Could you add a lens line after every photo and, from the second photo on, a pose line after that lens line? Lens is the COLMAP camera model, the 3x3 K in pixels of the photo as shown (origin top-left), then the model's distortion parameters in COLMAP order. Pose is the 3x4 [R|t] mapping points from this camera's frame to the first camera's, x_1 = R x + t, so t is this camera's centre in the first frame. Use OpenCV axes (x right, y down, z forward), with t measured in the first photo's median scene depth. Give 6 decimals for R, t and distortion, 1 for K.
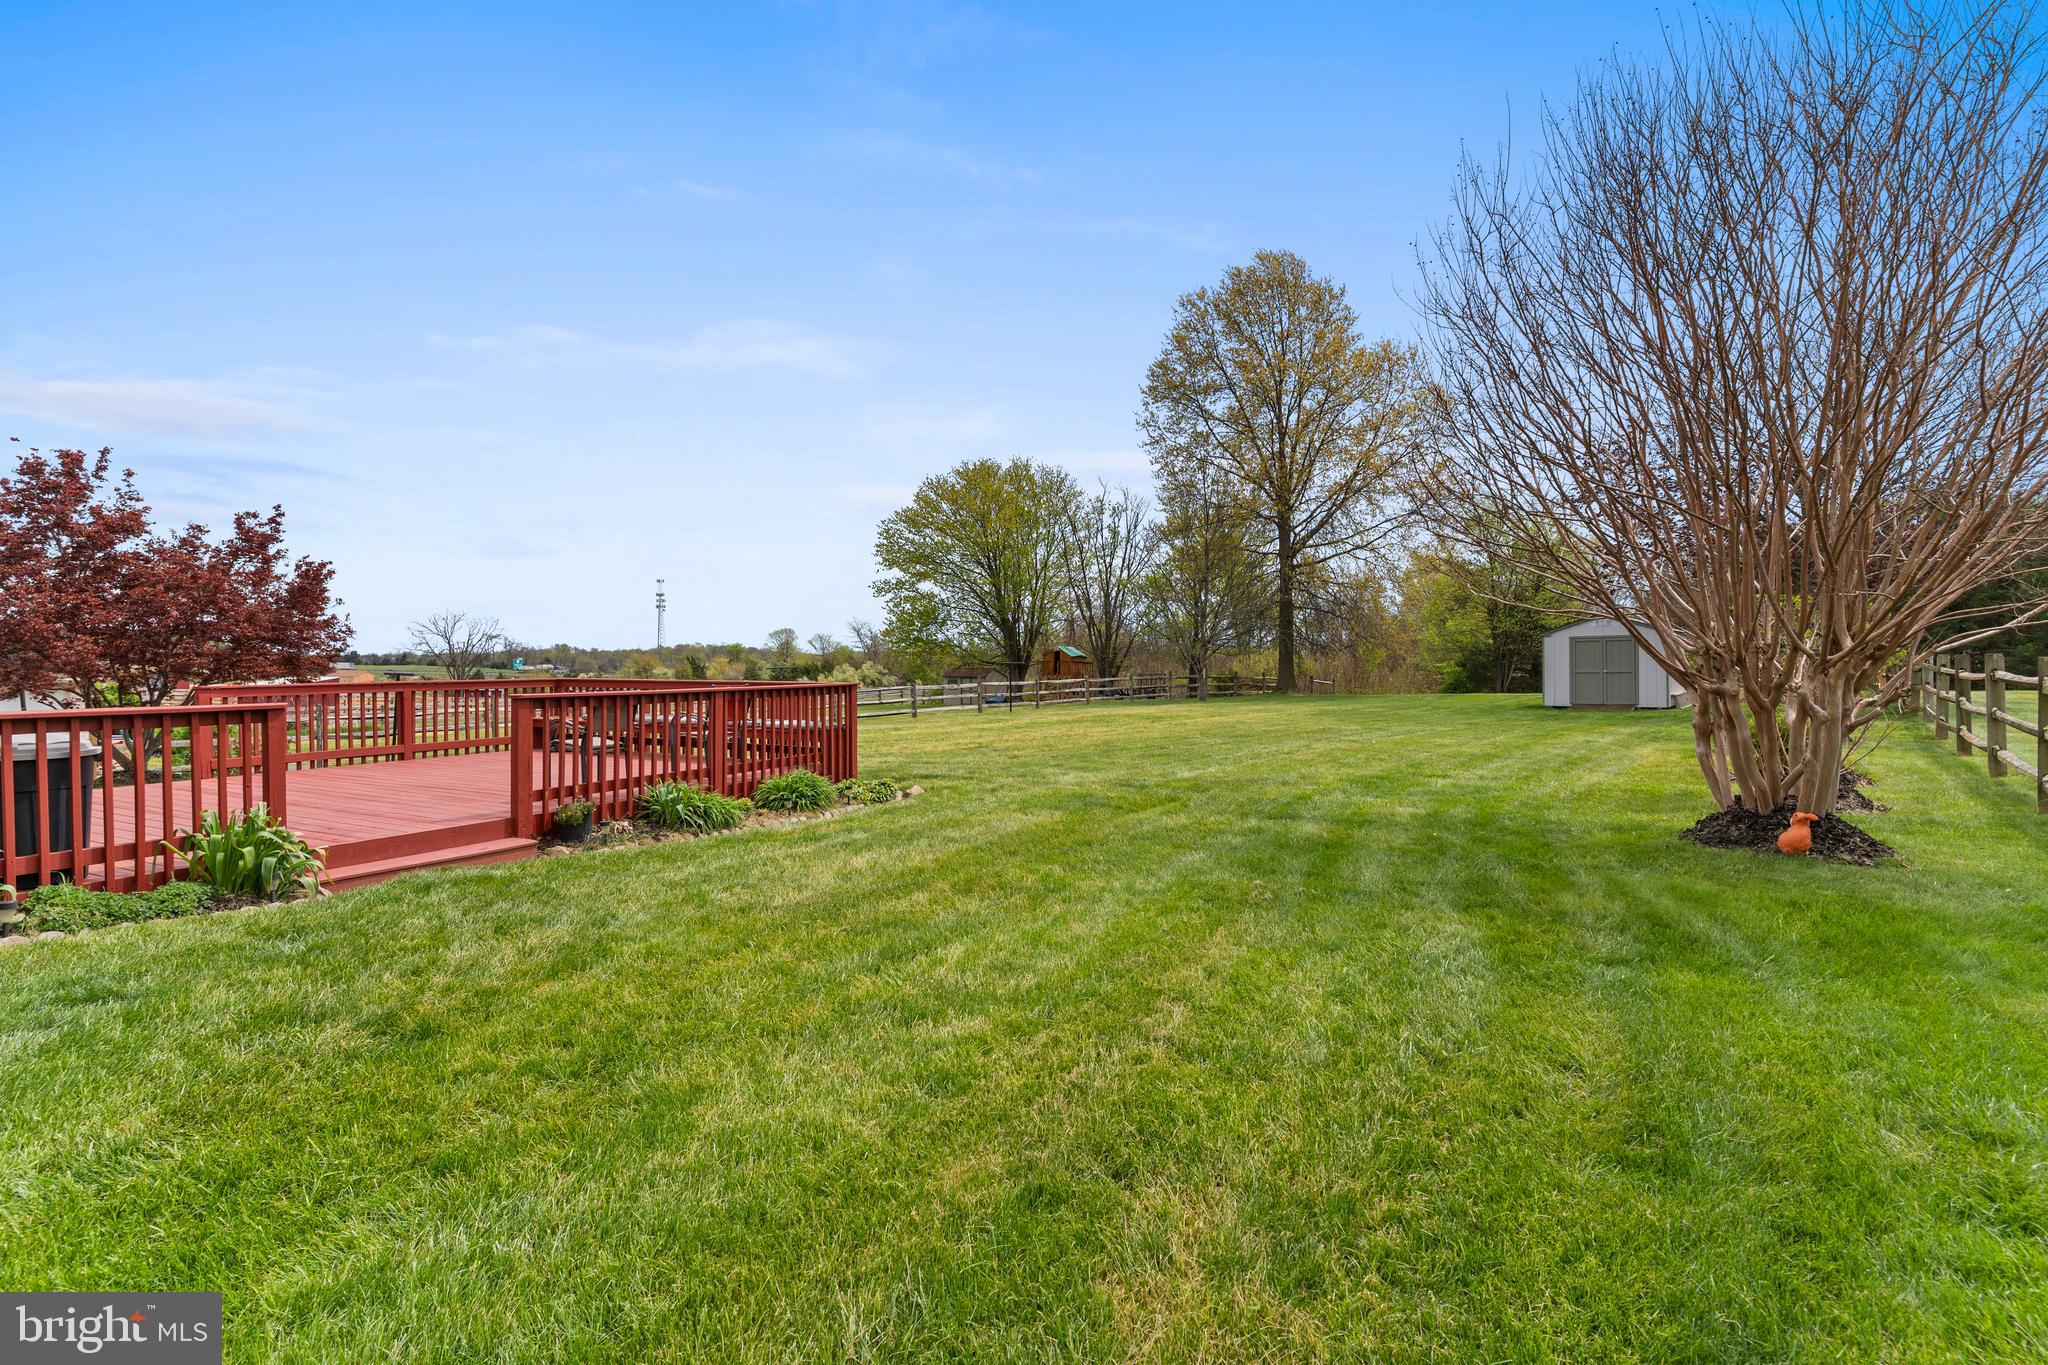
lens RADIAL K [[1008.8, 0, 1020.8], [0, 1008.8, 680.9], [0, 0, 1]] dist [0.003304, -0.001043]
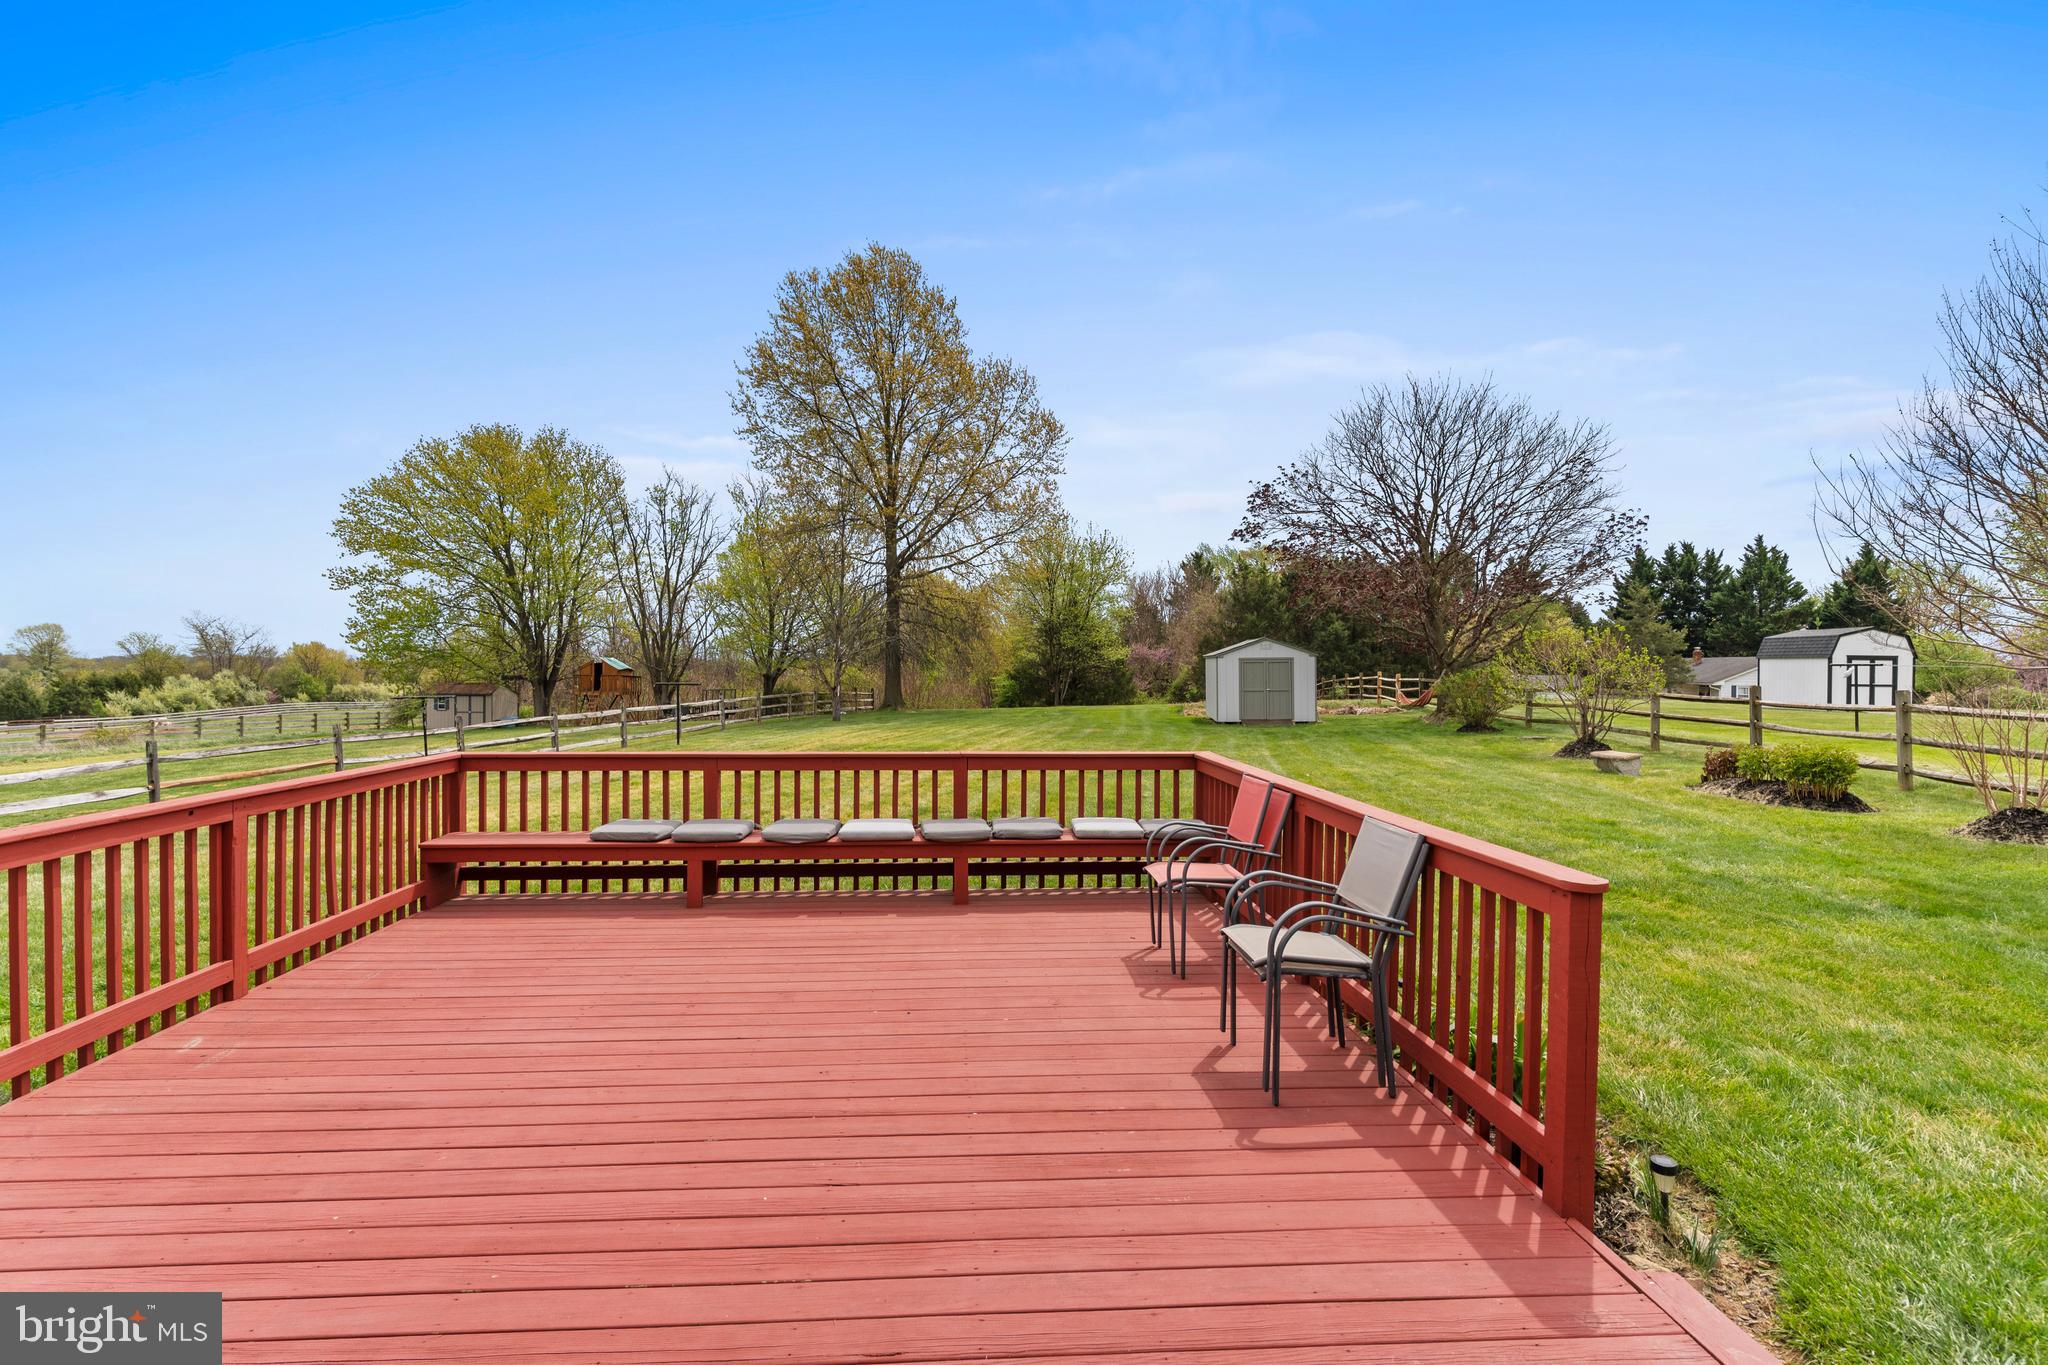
lens RADIAL K [[1008.8, 0, 1022.5], [0, 1008.8, 675.5], [0, 0, 1]] dist [0.003304, -0.001043]
pose [[0.850117, -0.001775, 0.526591, -0.107885], [0.008545, 0.999909, -0.010423, -0.007606], [-0.526524, 0.013360, 0.850055, 0.096924]]
